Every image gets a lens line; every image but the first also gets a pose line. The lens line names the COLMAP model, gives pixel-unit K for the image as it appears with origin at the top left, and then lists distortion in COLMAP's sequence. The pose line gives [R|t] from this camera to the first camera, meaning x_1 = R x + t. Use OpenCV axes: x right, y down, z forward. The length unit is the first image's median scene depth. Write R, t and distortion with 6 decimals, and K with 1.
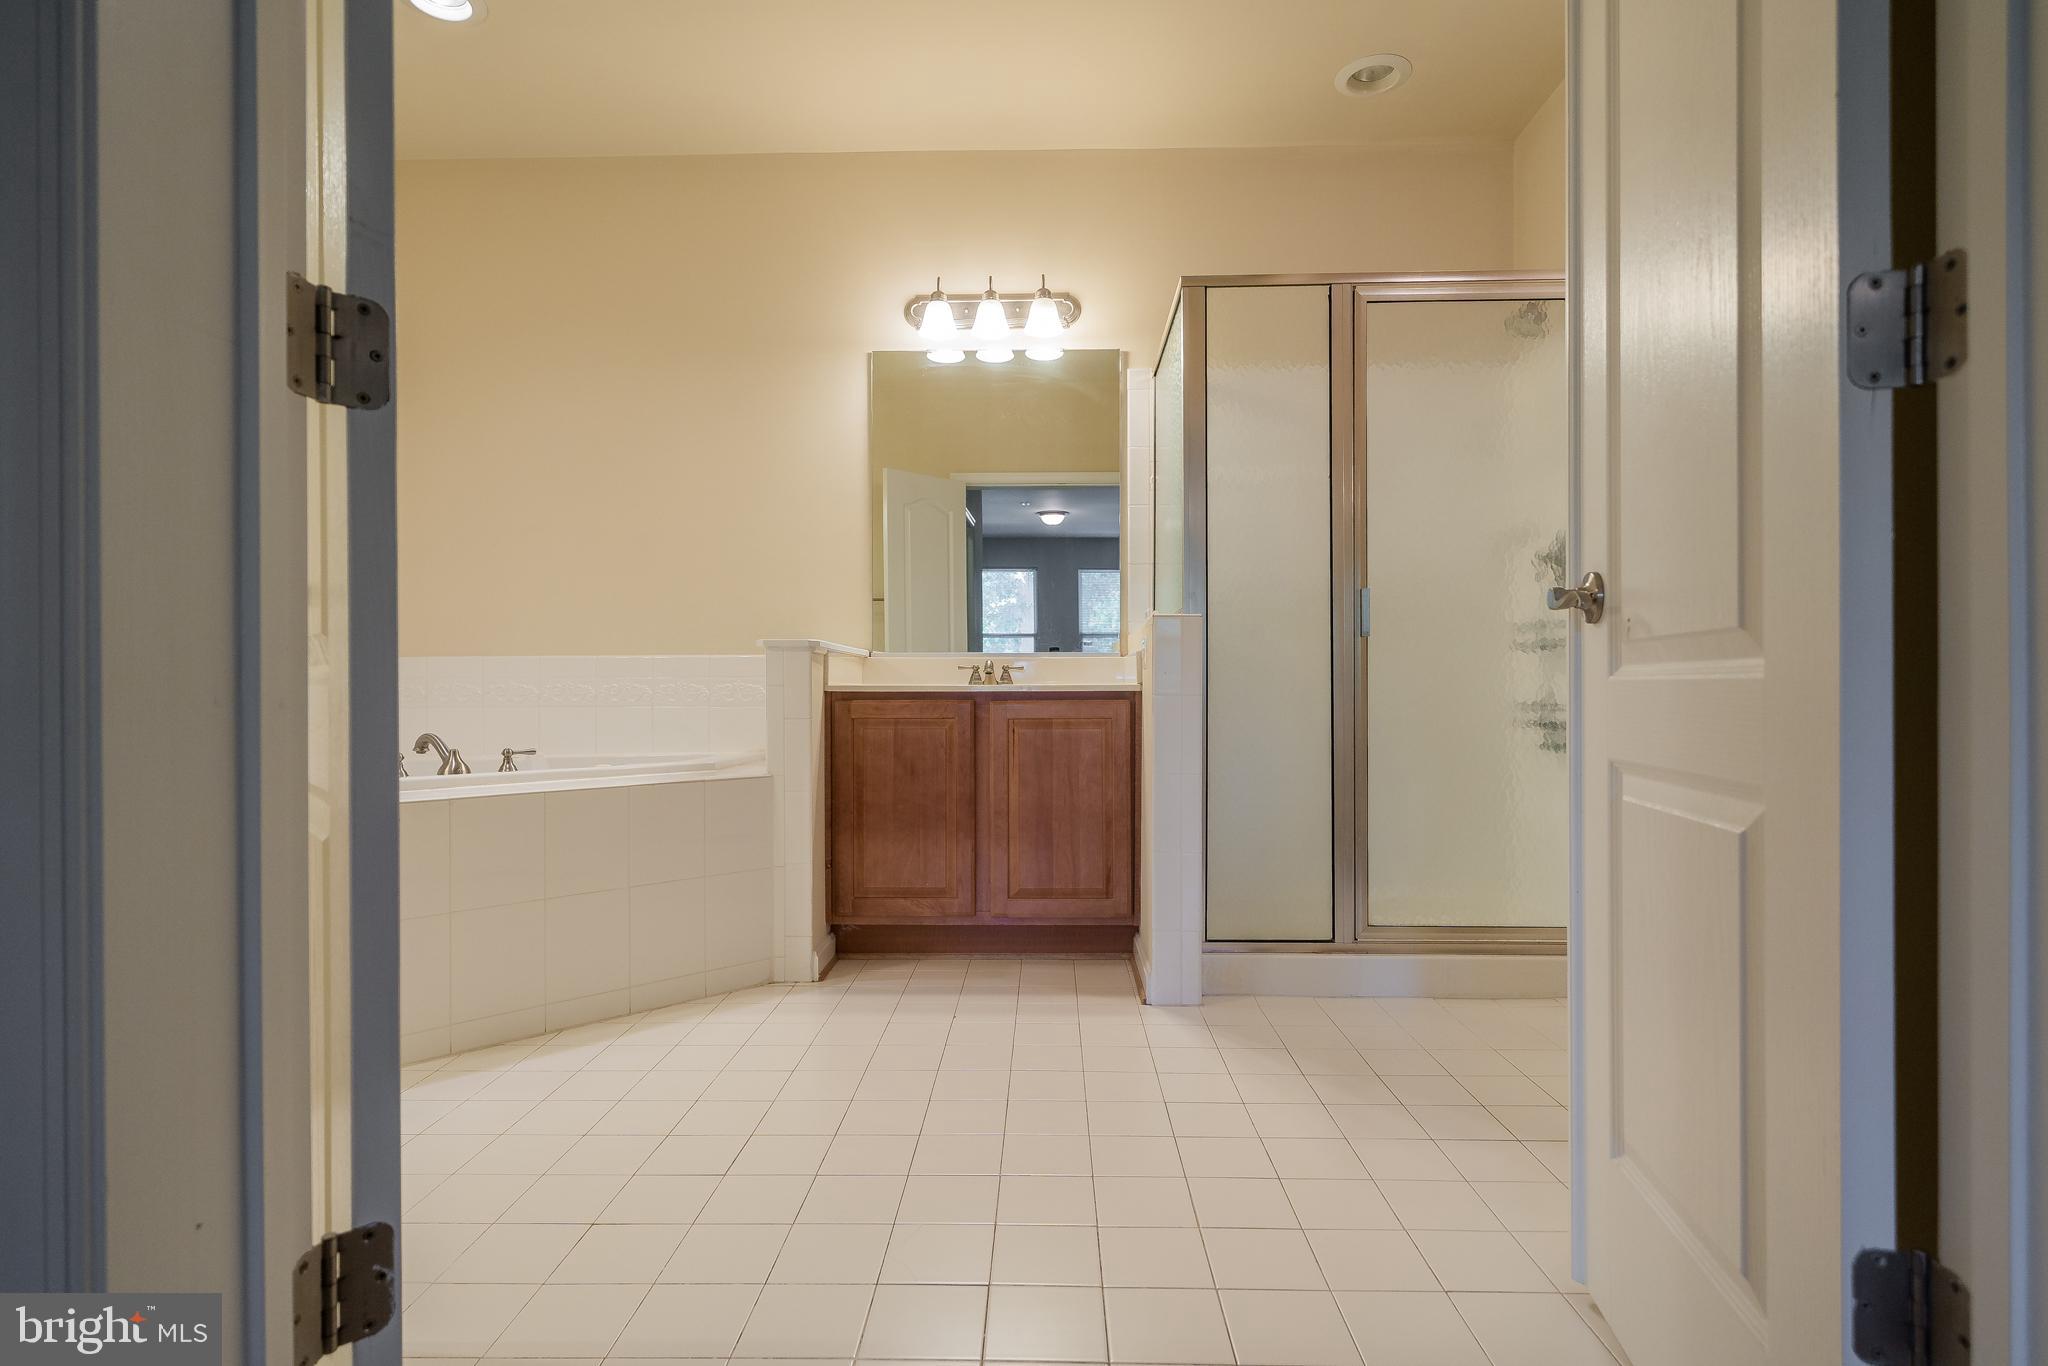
lens RADIAL K [[990.0, 0, 1014.7], [0, 990.0, 683.7], [0, 0, 1]] dist [-0.062680, -0.000586]
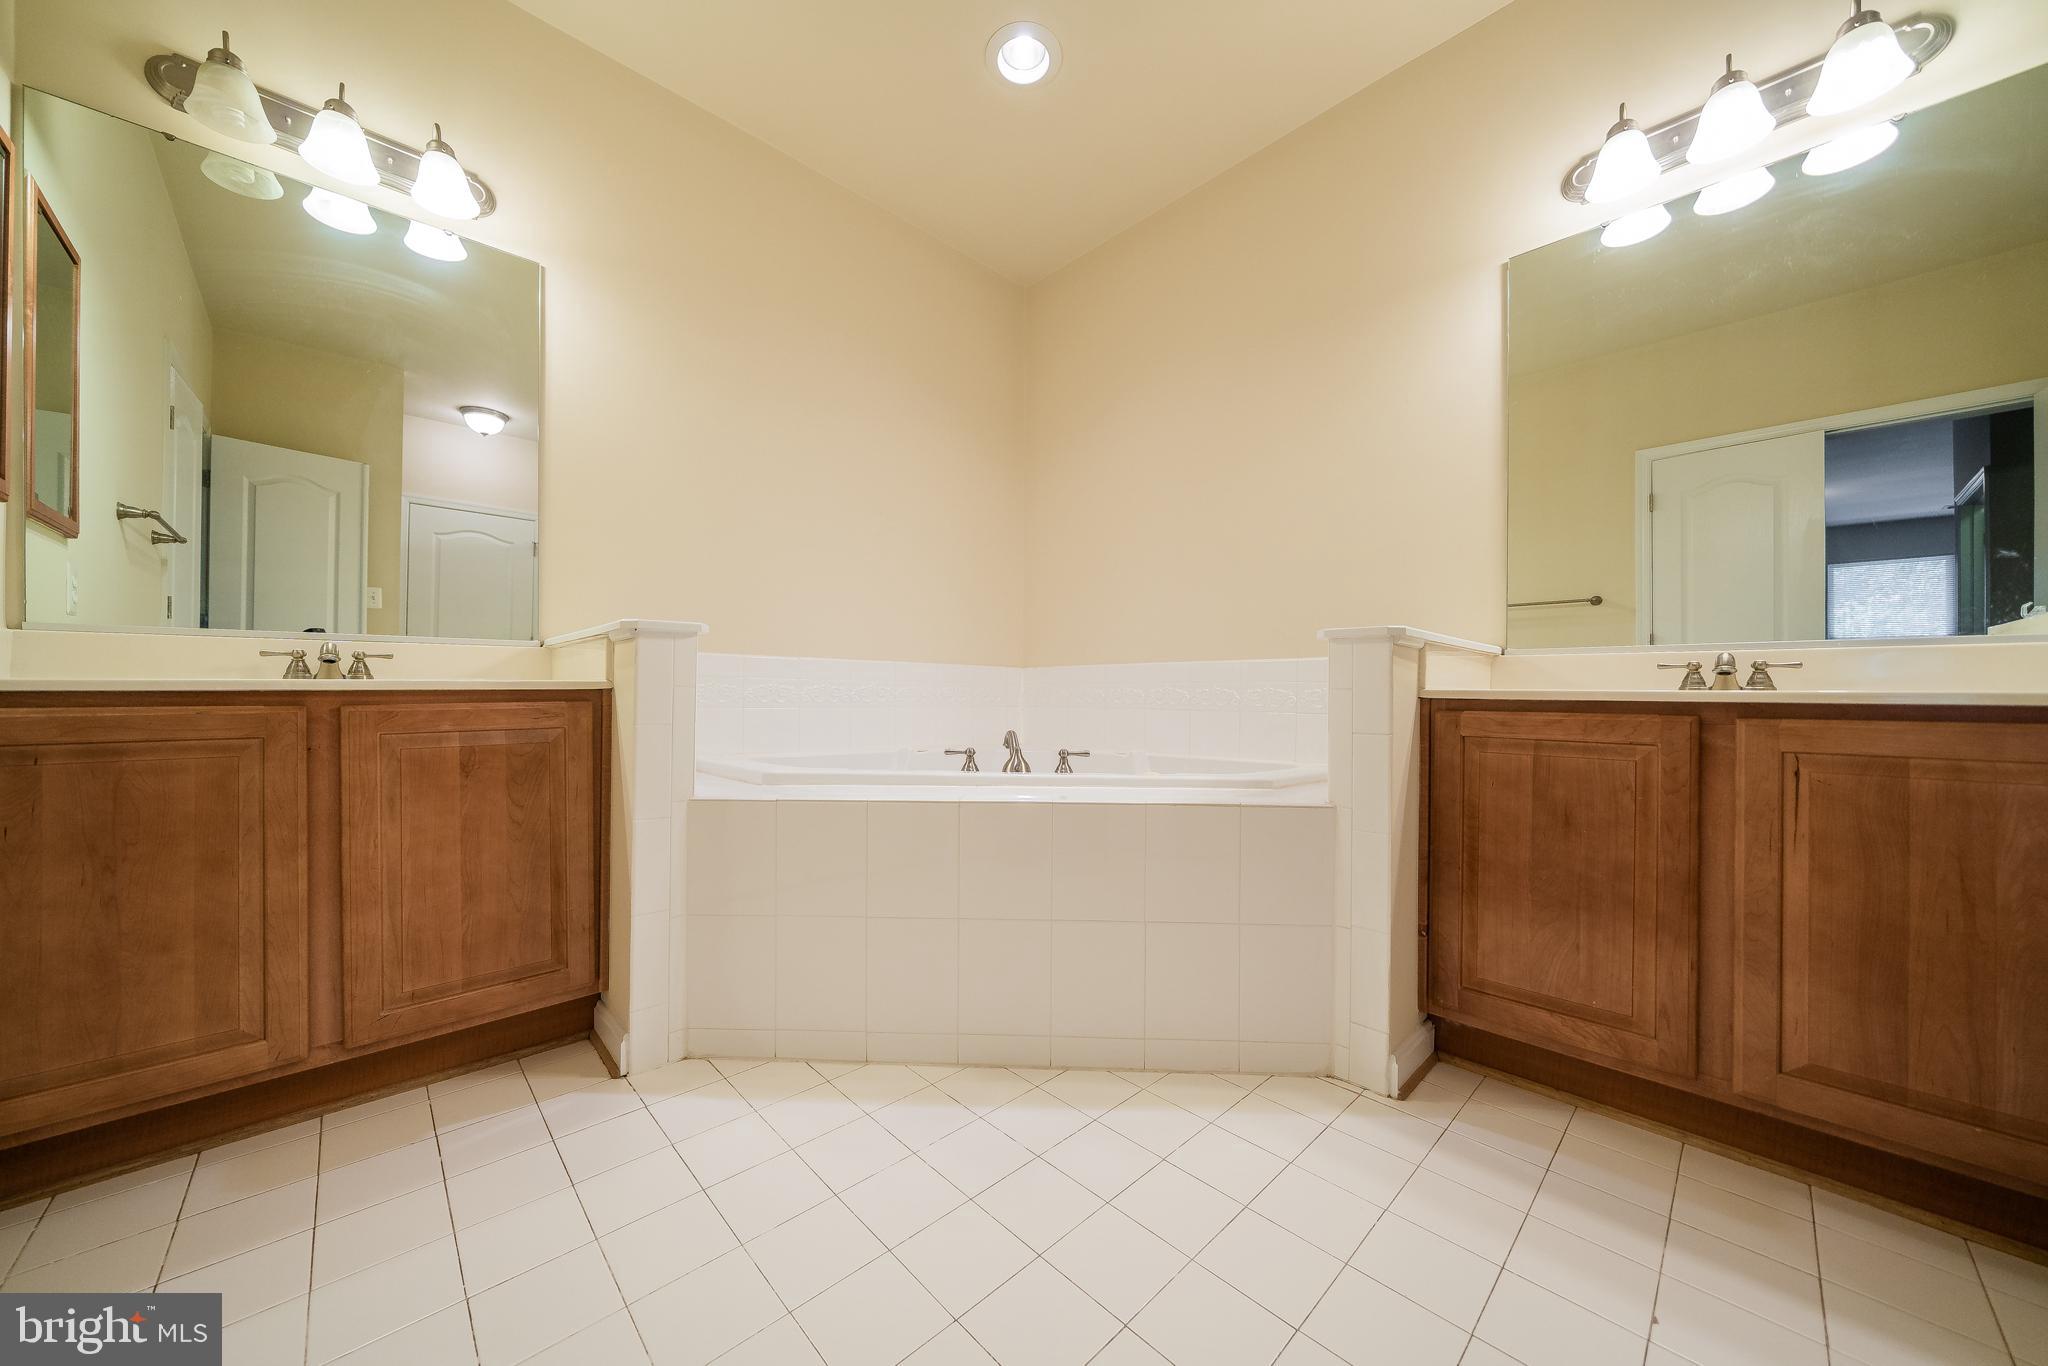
lens RADIAL K [[715.1, 0, 1008.3], [0, 715.1, 691.6], [0, 0, 1]] dist [-0.003249, 0.000570]
pose [[0.709201, 0.006528, -0.704976, -0.032955], [-0.008004, 0.999967, 0.001208, 0.004653], [0.704961, 0.004786, 0.709230, 0.403543]]
